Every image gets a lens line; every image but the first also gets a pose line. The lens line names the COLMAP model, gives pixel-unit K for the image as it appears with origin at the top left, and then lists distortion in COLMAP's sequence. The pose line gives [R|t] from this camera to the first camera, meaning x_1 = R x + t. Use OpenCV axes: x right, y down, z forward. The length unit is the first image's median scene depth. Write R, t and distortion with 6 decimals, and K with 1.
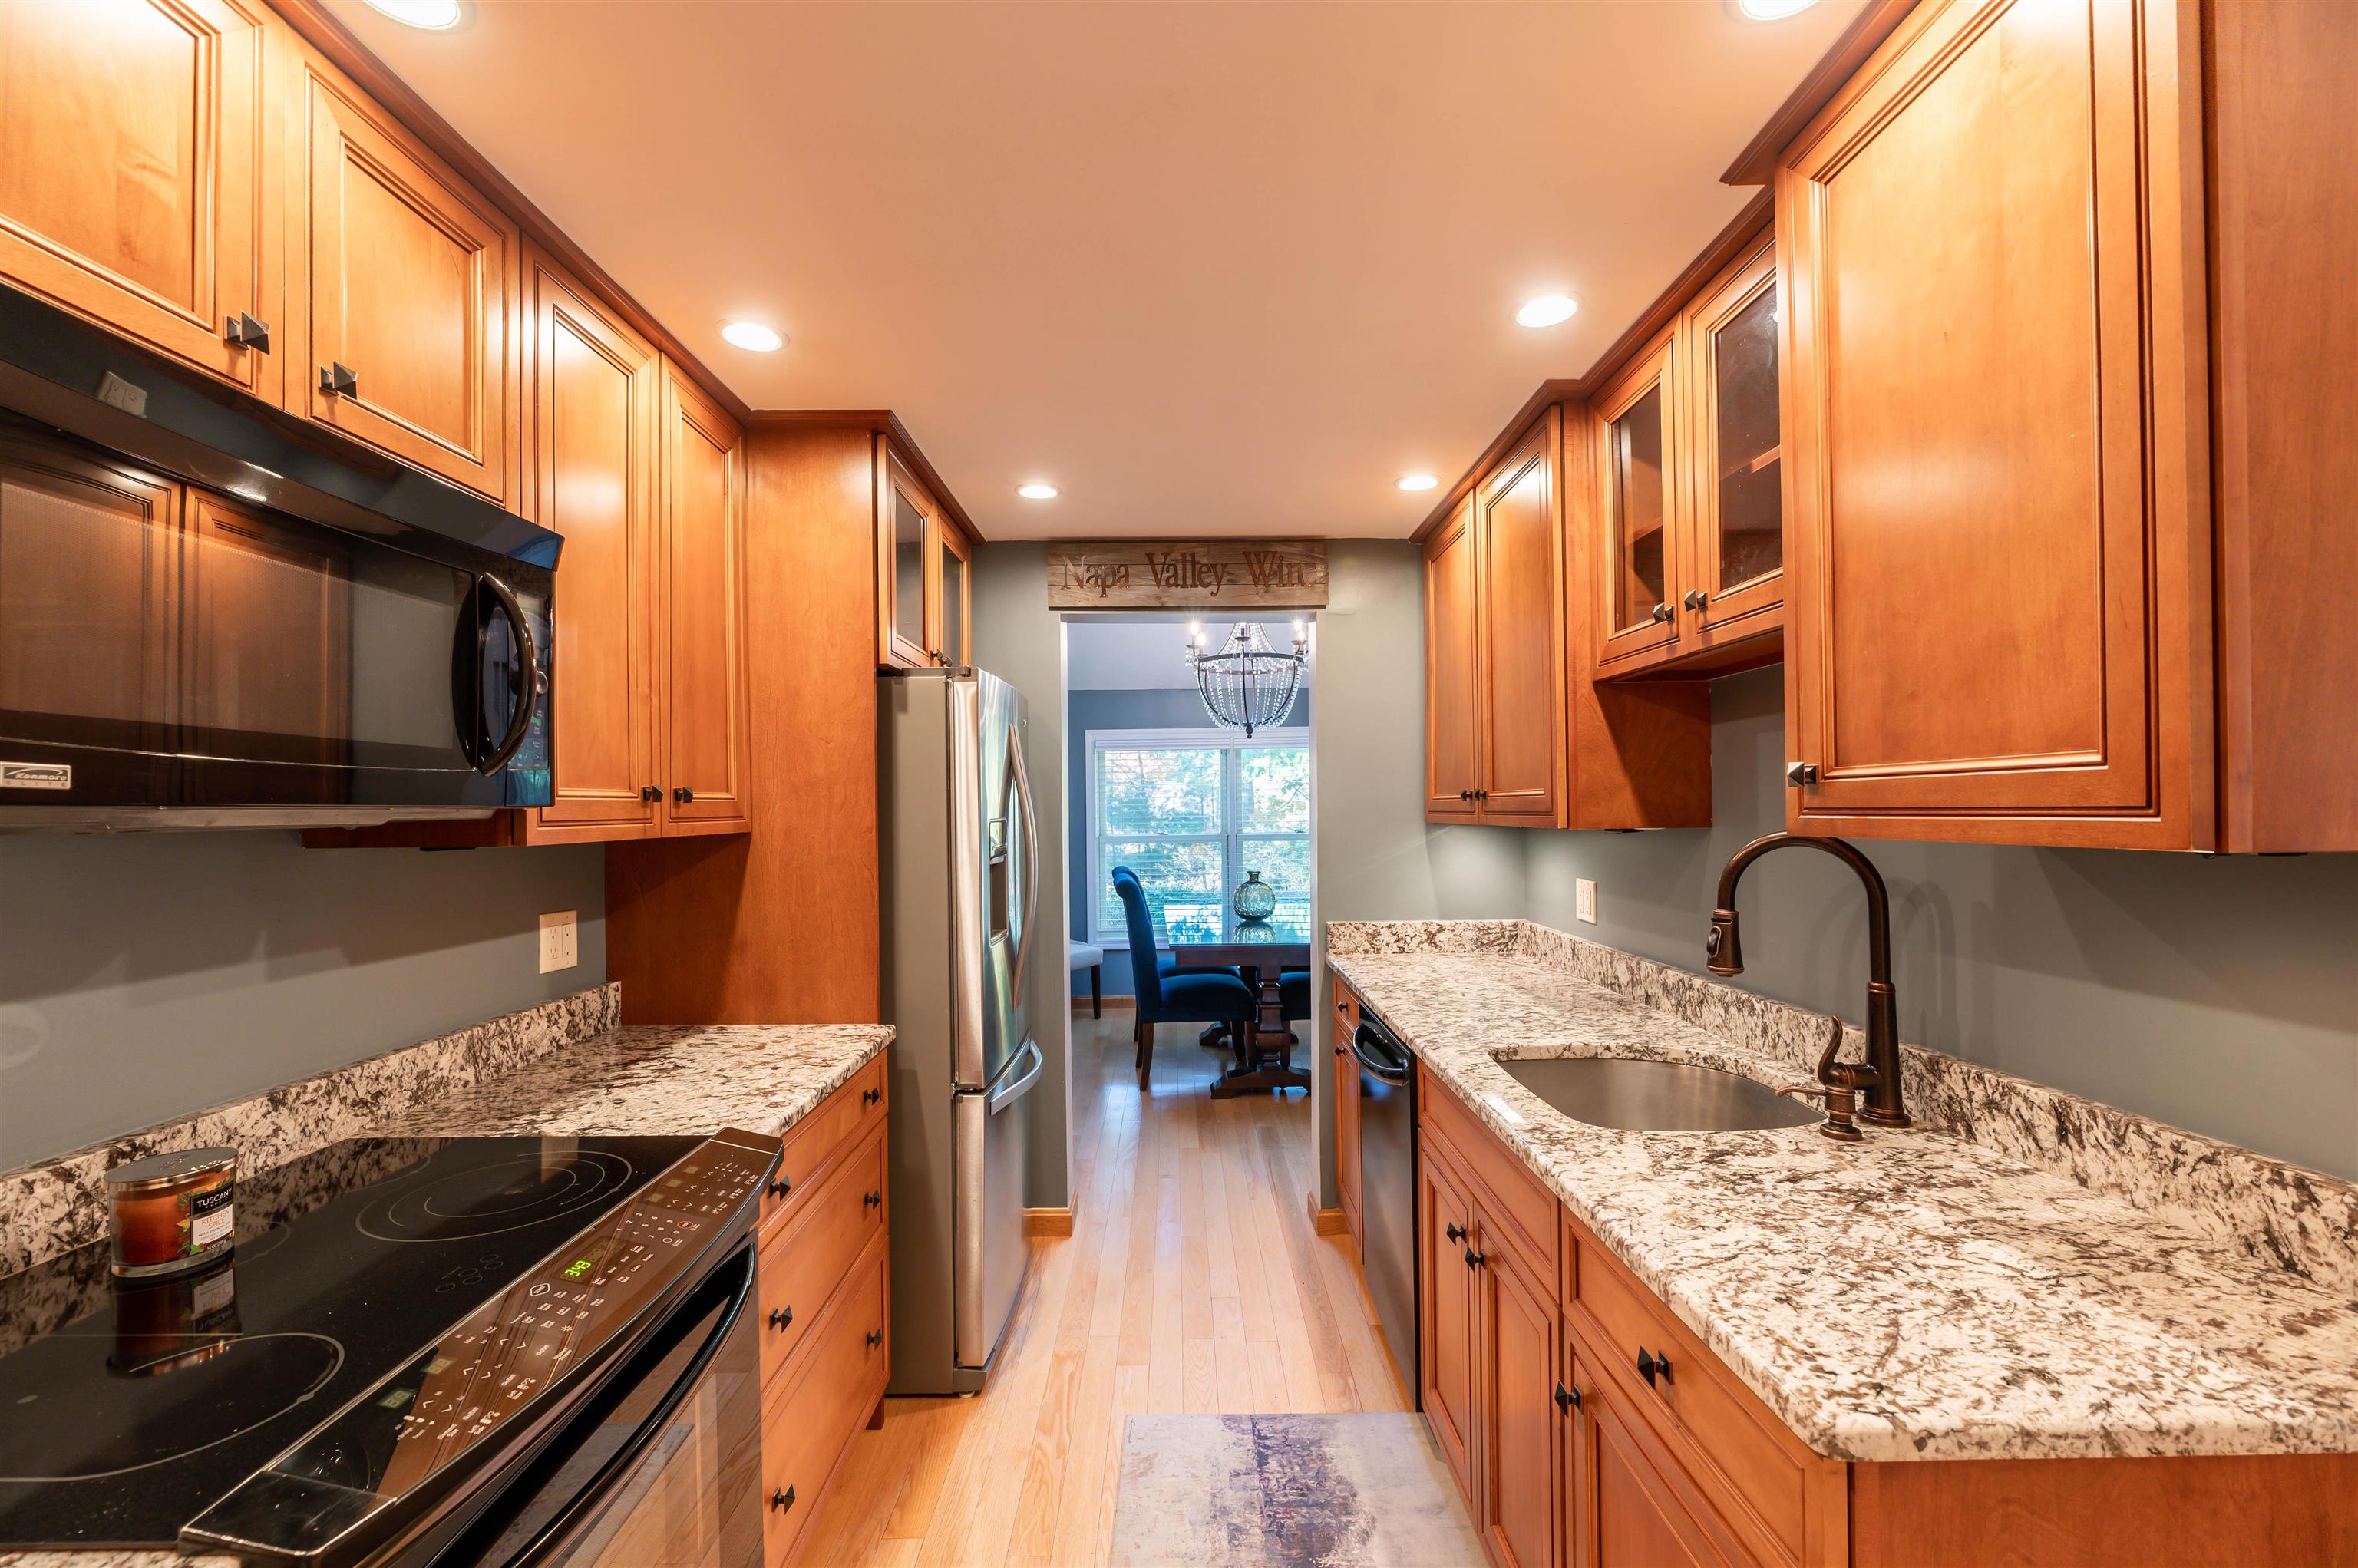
lens RADIAL K [[974.4, 0, 1181.6], [0, 974.4, 796.7], [0, 0, 1]] dist [0.001611, 0.000028]
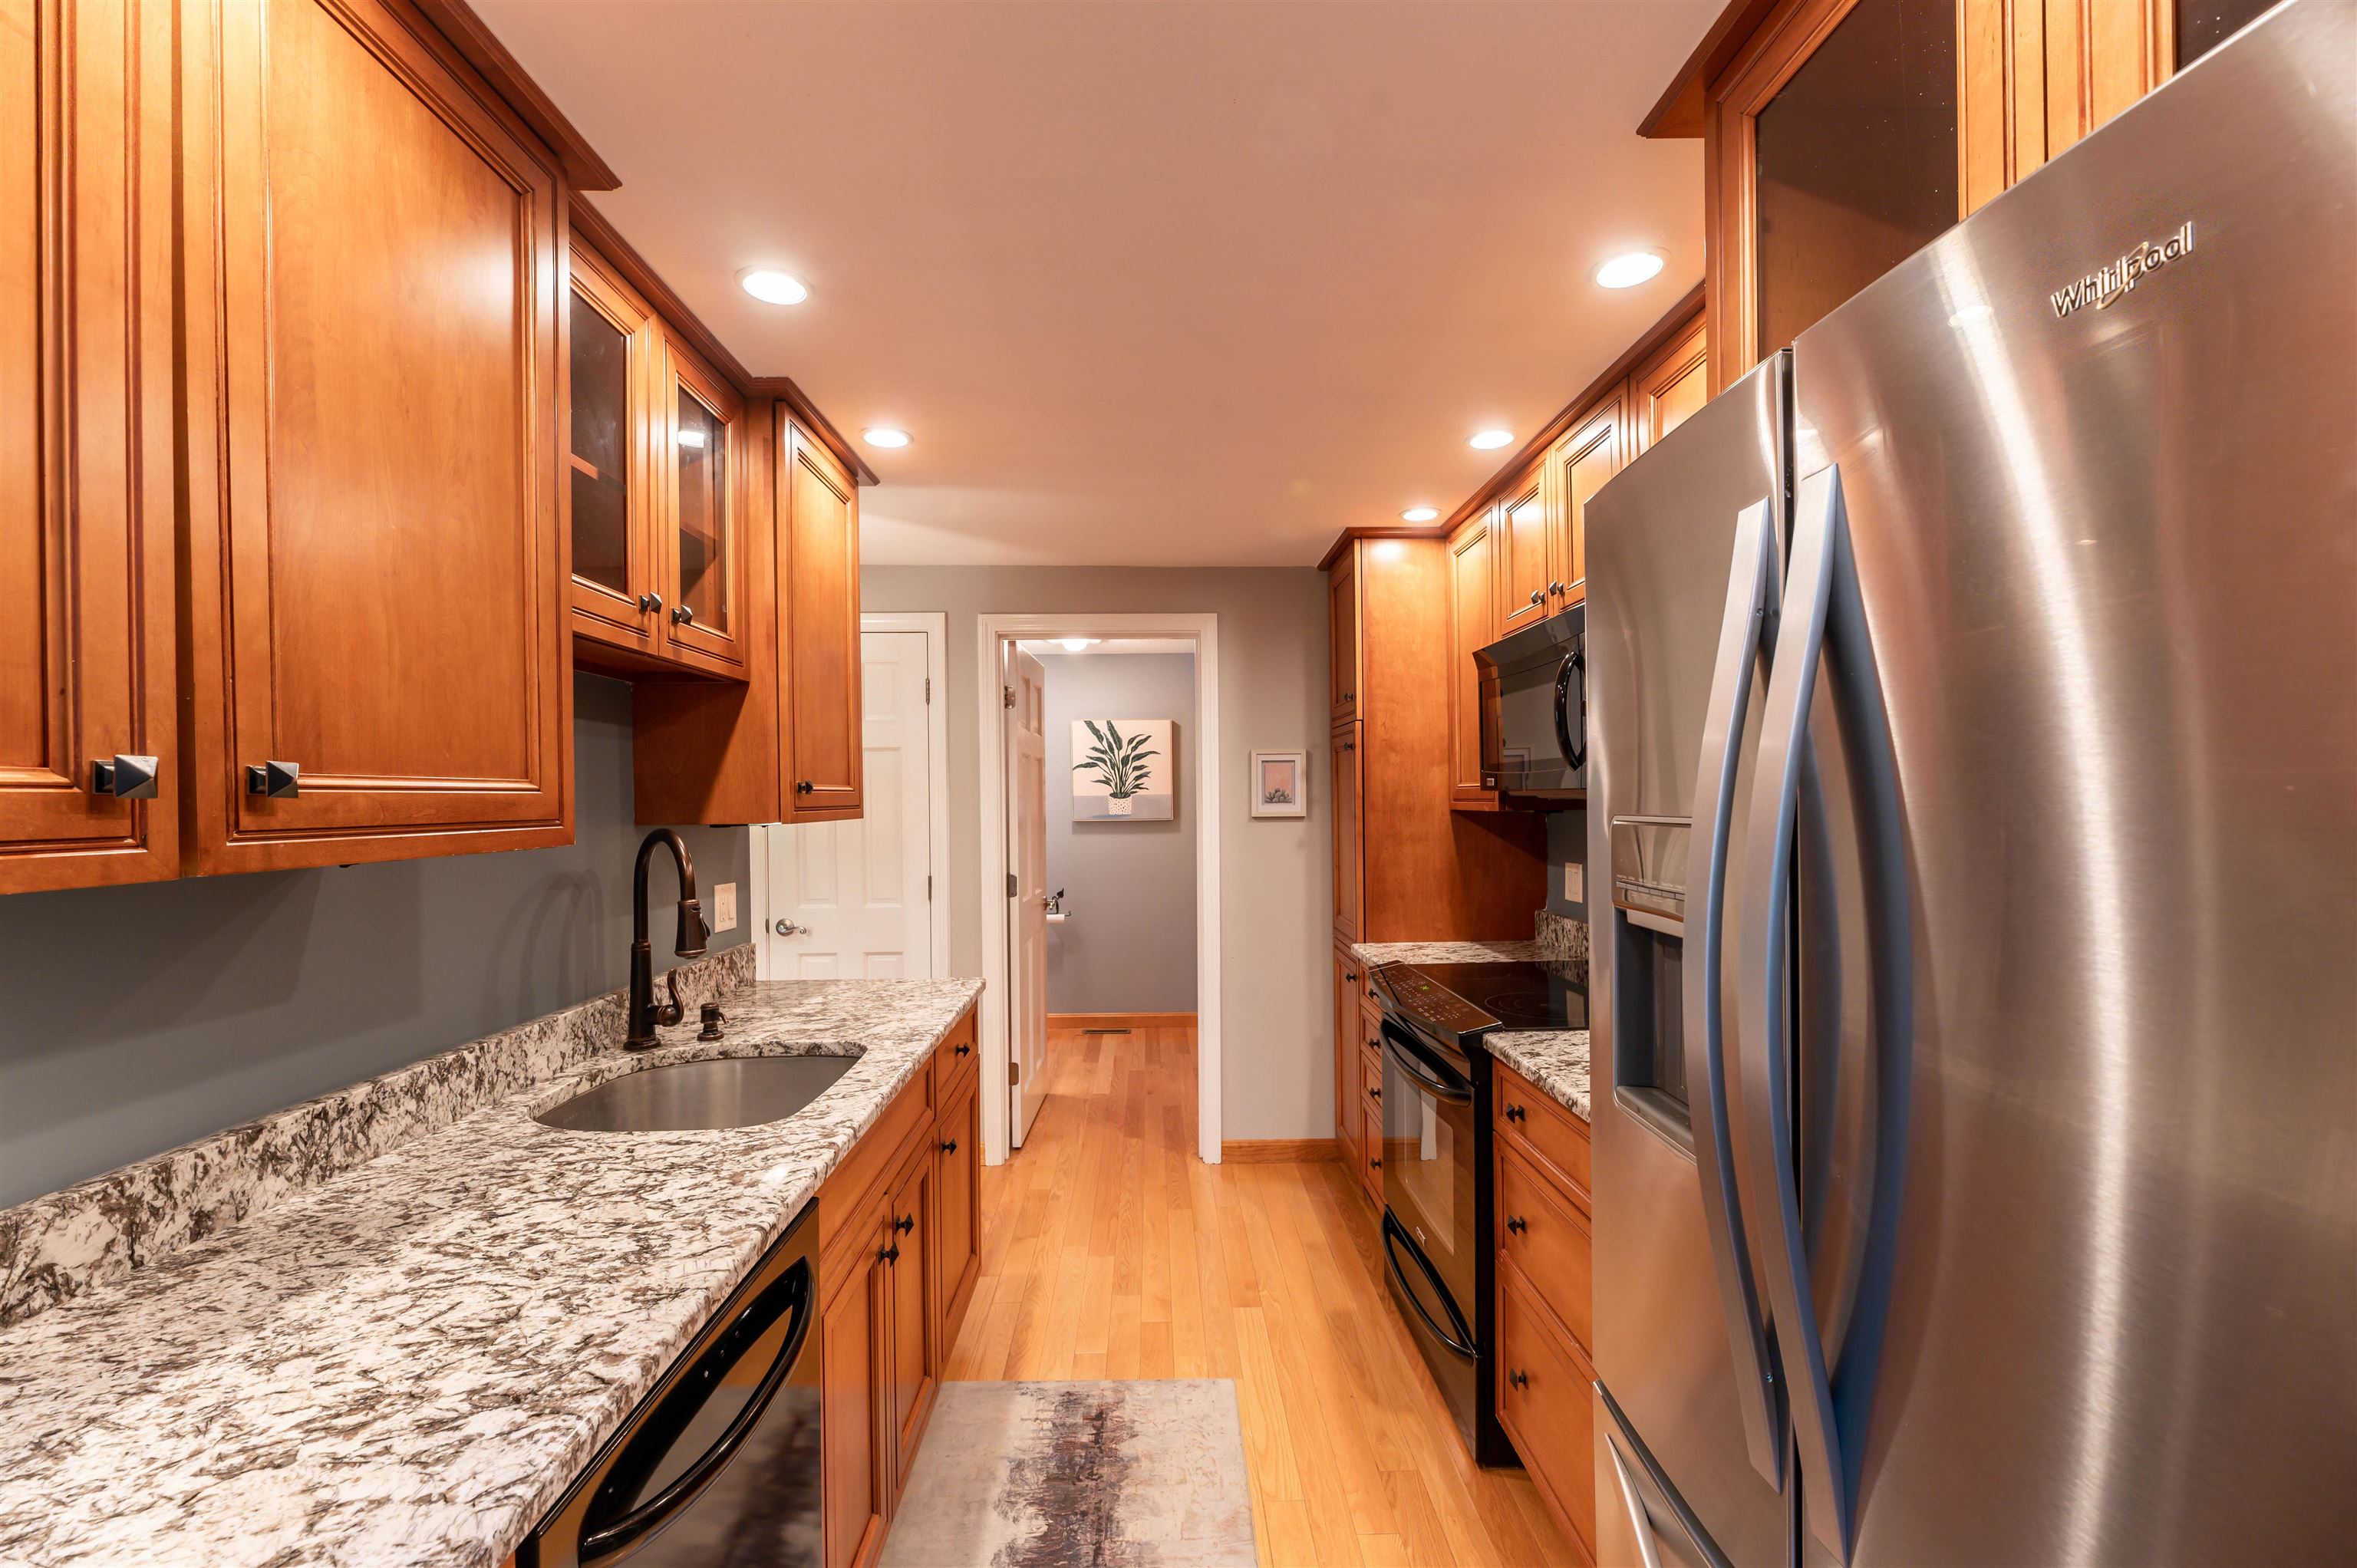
lens RADIAL K [[973.9, 0, 1181.1], [0, 973.9, 792.7], [0, 0, 1]] dist [0.001611, 0.000028]
pose [[-0.999194, 0.022096, -0.033526, 0.017658], [0.022805, 0.999521, -0.020913, 0.022447], [0.033048, -0.021661, -0.999219, 1.722337]]
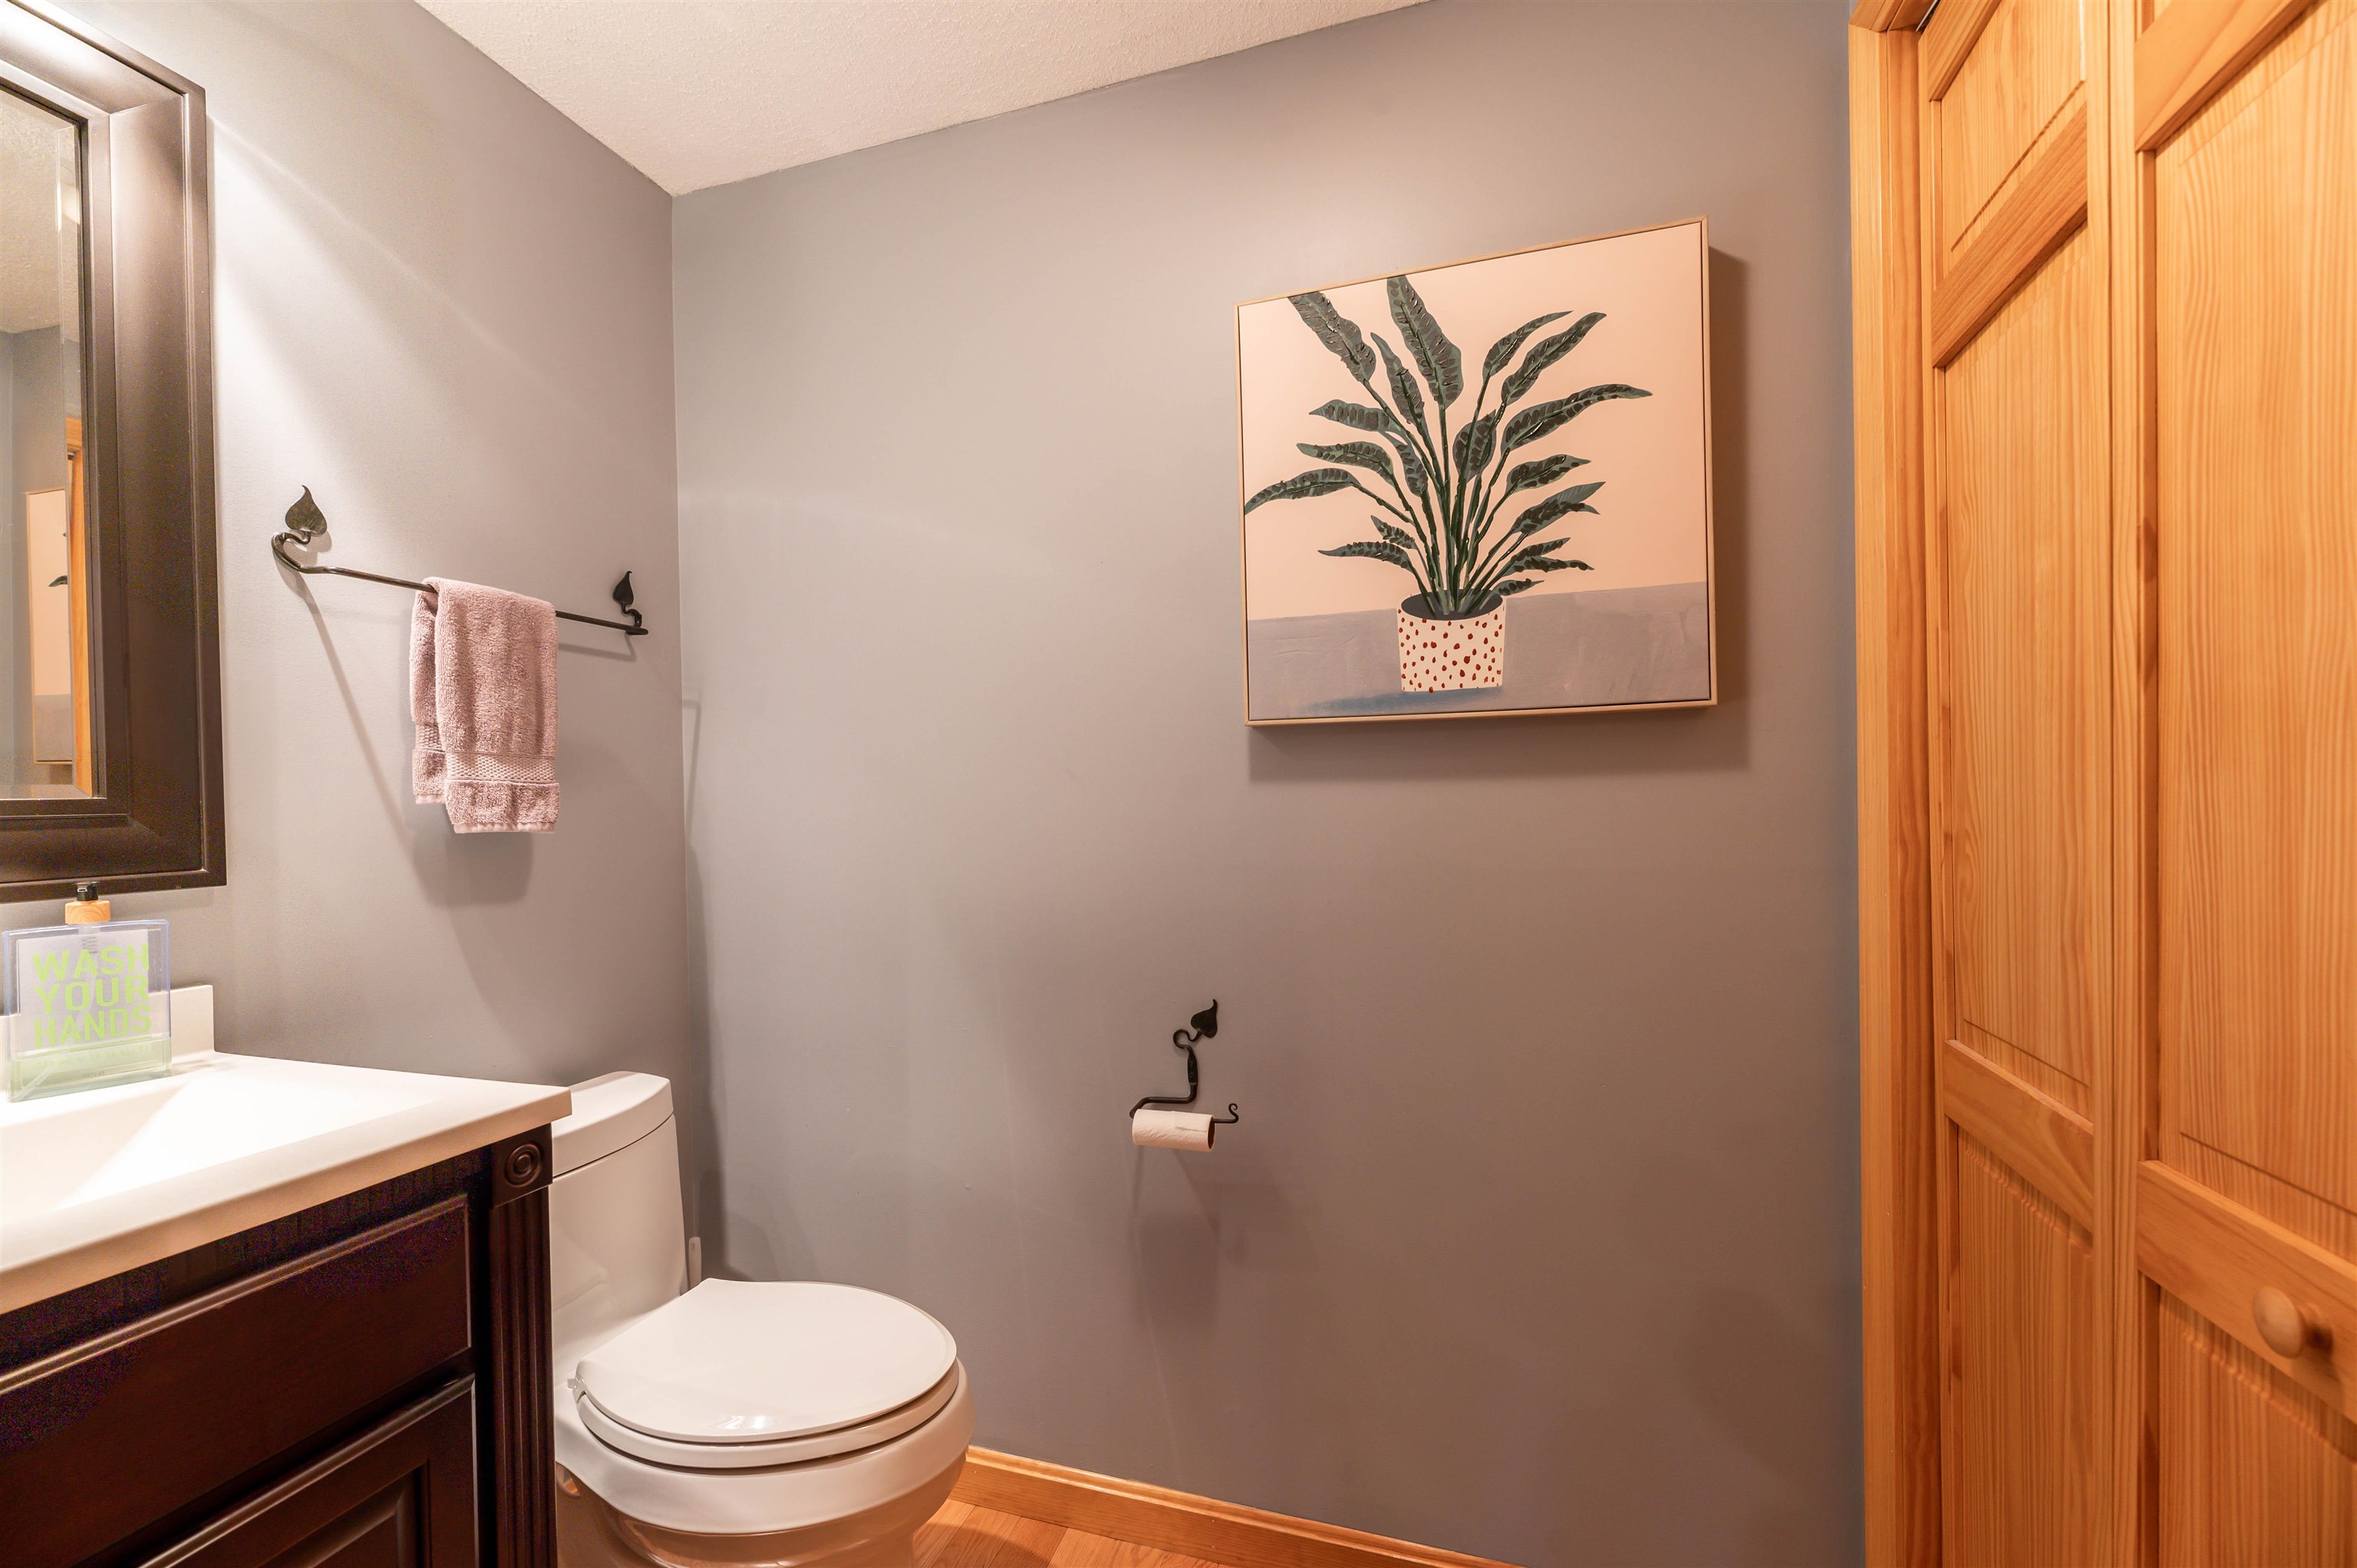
lens RADIAL K [[973.9, 0, 1171.8], [0, 973.9, 789.6], [0, 0, 1]] dist [0.001611, 0.000028]
pose [[-0.945443, 0.026567, 0.324702, 0.039491], [0.021958, 0.999600, -0.017851, 0.052831], [-0.325046, -0.009747, -0.945648, 0.801586]]
